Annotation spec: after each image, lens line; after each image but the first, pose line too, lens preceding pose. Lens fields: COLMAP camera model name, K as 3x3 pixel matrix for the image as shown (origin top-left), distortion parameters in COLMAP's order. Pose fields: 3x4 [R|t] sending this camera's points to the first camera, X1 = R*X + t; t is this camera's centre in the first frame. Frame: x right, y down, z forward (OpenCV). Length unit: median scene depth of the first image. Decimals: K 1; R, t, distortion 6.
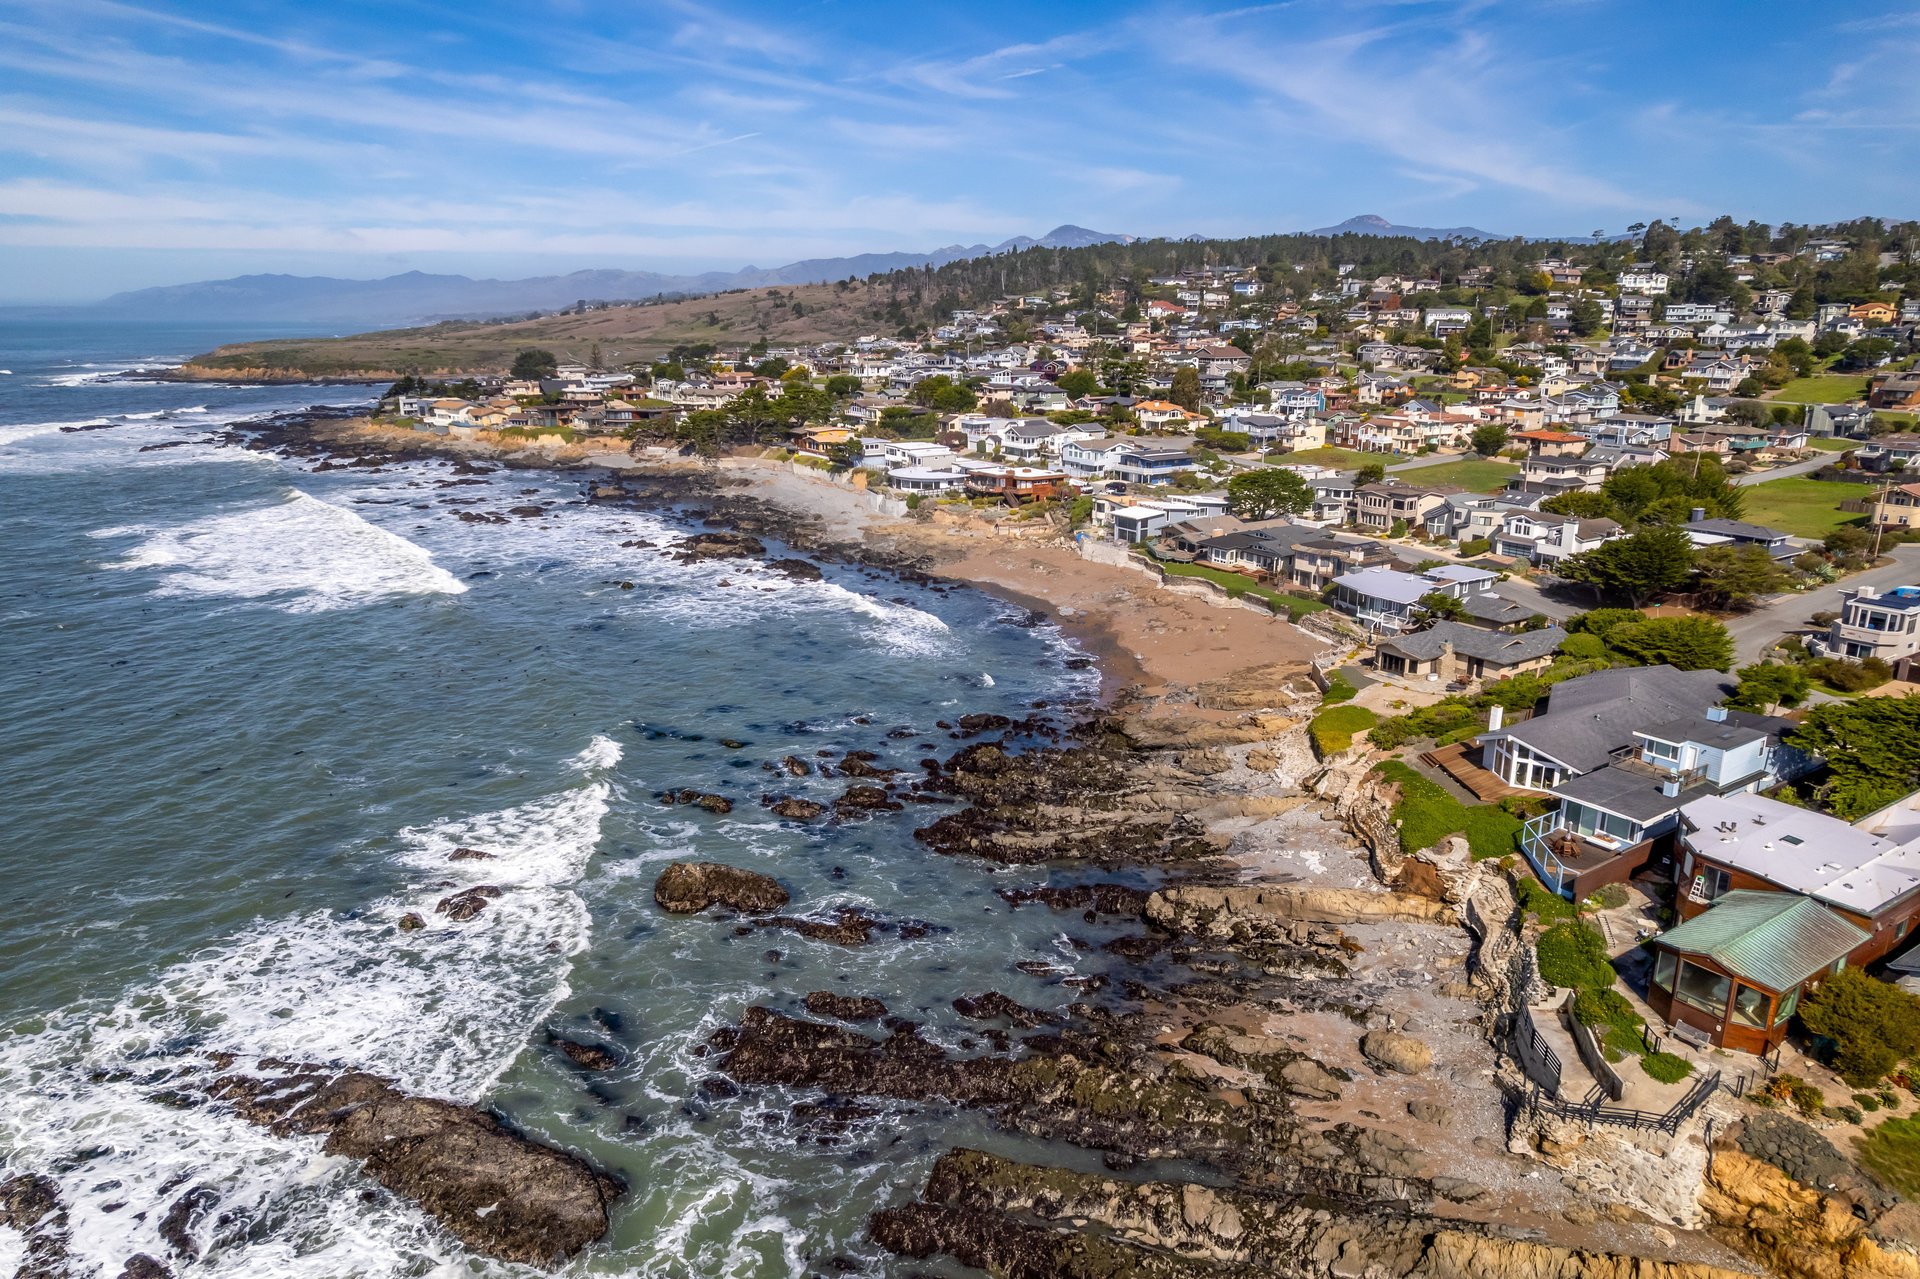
lens RADIAL K [[1223.5, 0, 967.6], [0, 1223.5, 639.6], [0, 0, 1]] dist [-0.055393, 0.032142]
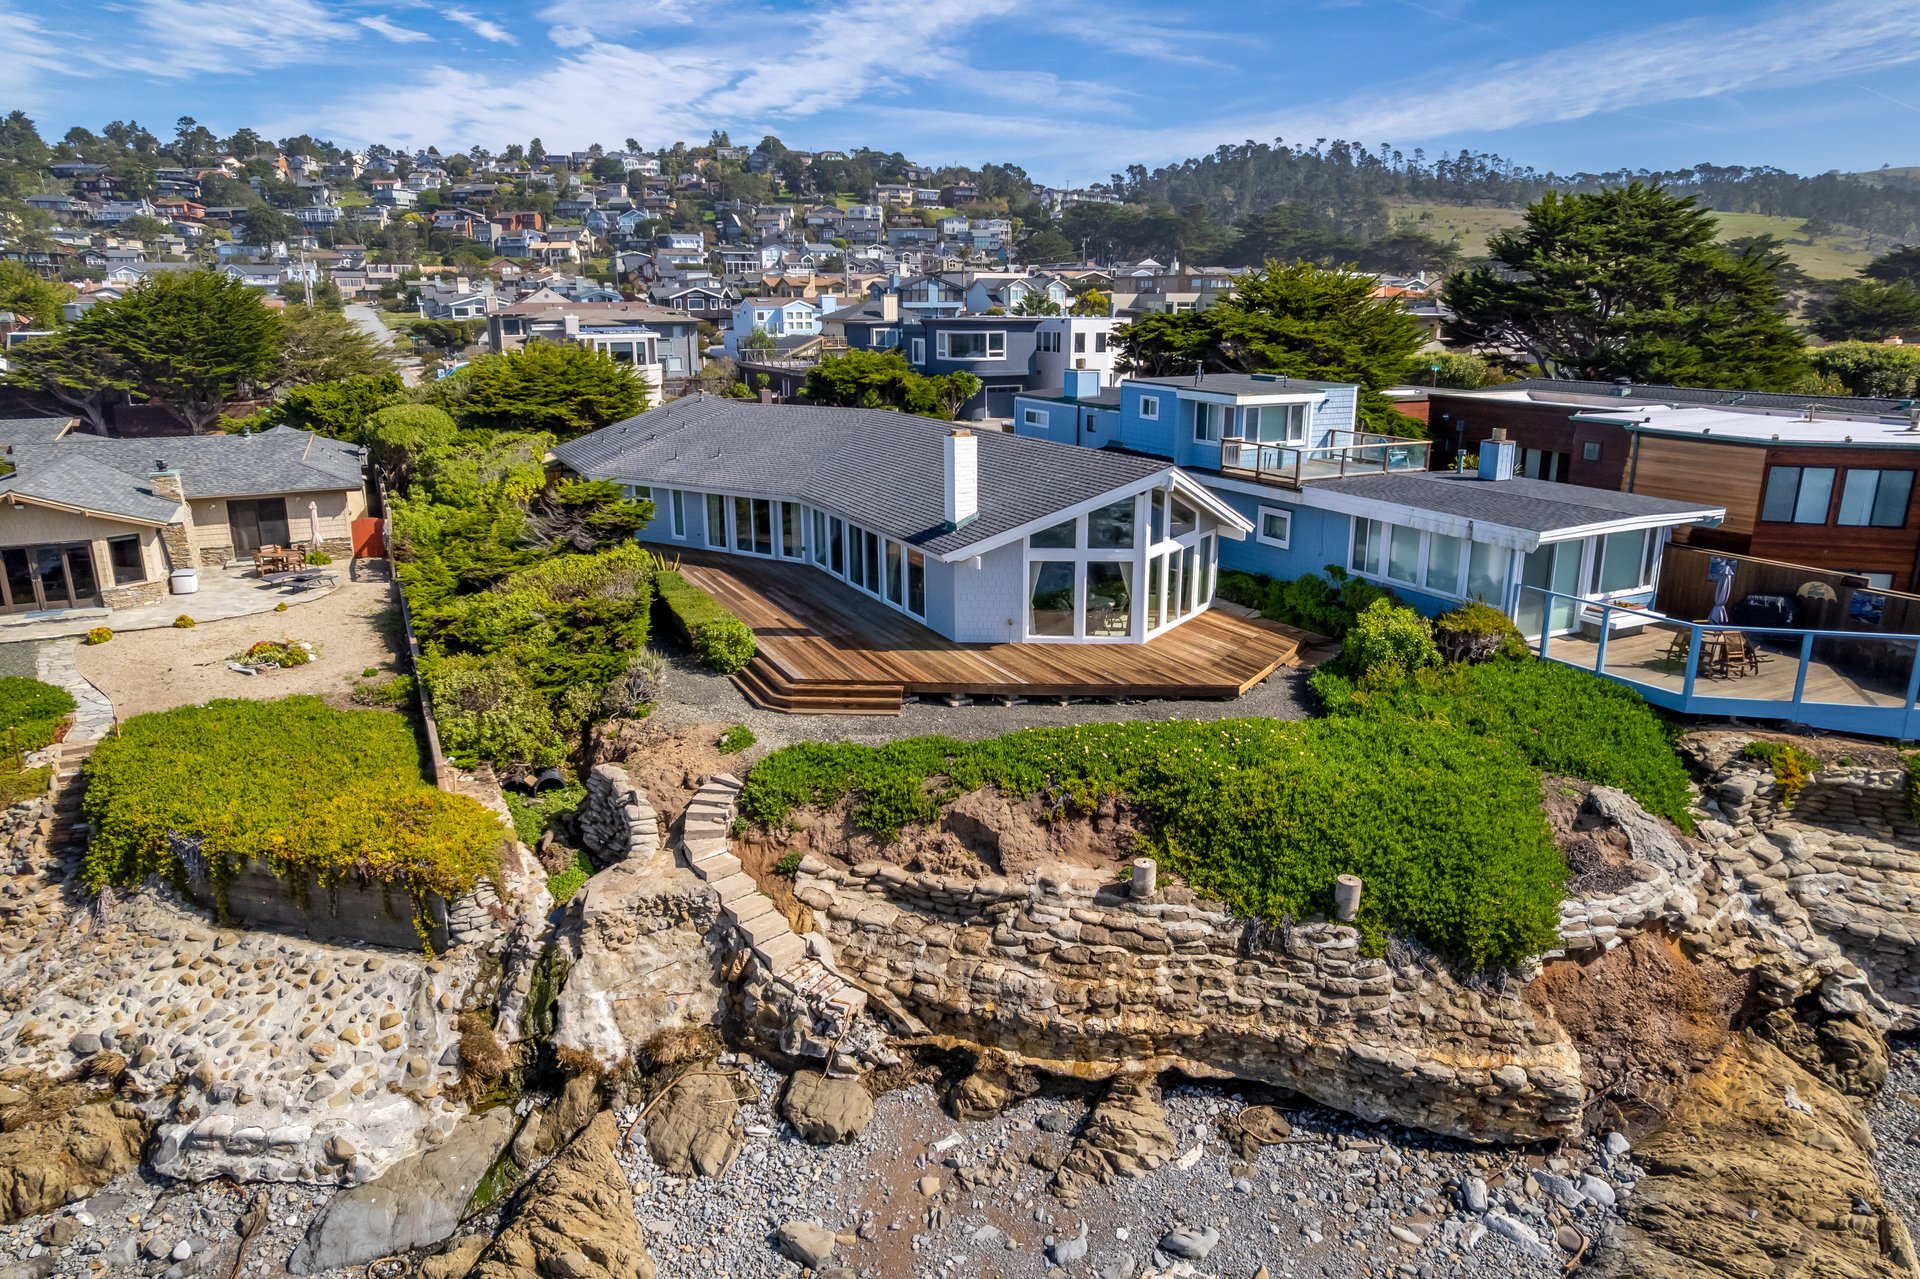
lens RADIAL K [[1229.1, 0, 962.7], [0, 1229.1, 631.5], [0, 0, 1]] dist [-0.080252, 0.076248]
pose [[0.112863, -0.259398, 0.959153, 0.098800], [0.260991, 0.939164, 0.223281, 0.024814], [-0.958721, 0.225130, 0.173697, 0.716941]]
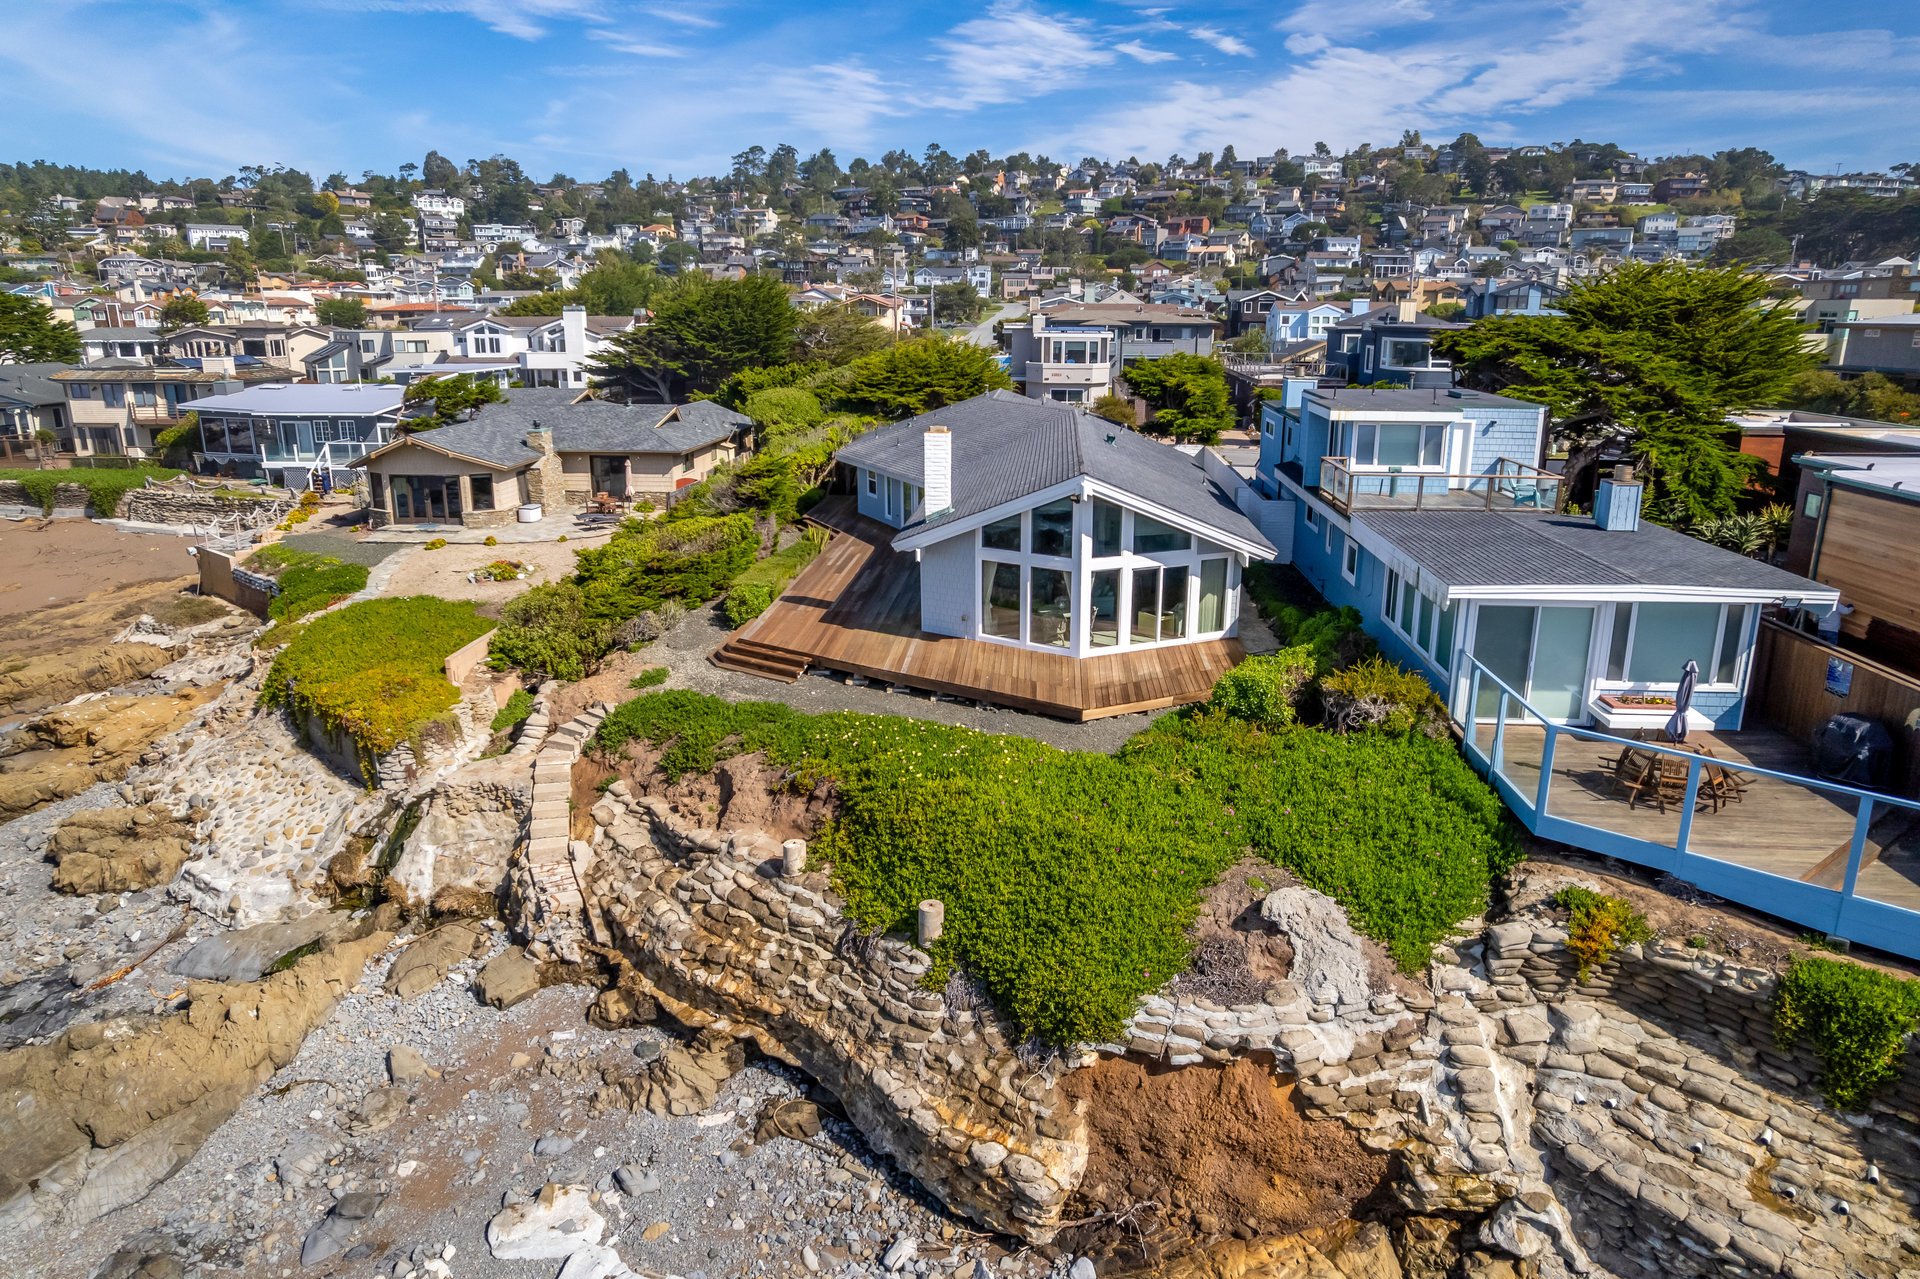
lens RADIAL K [[1229.1, 0, 962.7], [0, 1229.1, 631.5], [0, 0, 1]] dist [-0.080252, 0.076248]
pose [[0.609722, -0.203830, 0.765958, 0.141551], [0.205425, 0.973986, 0.095665, 0.057208], [-0.765532, 0.099018, 0.635733, 0.598826]]
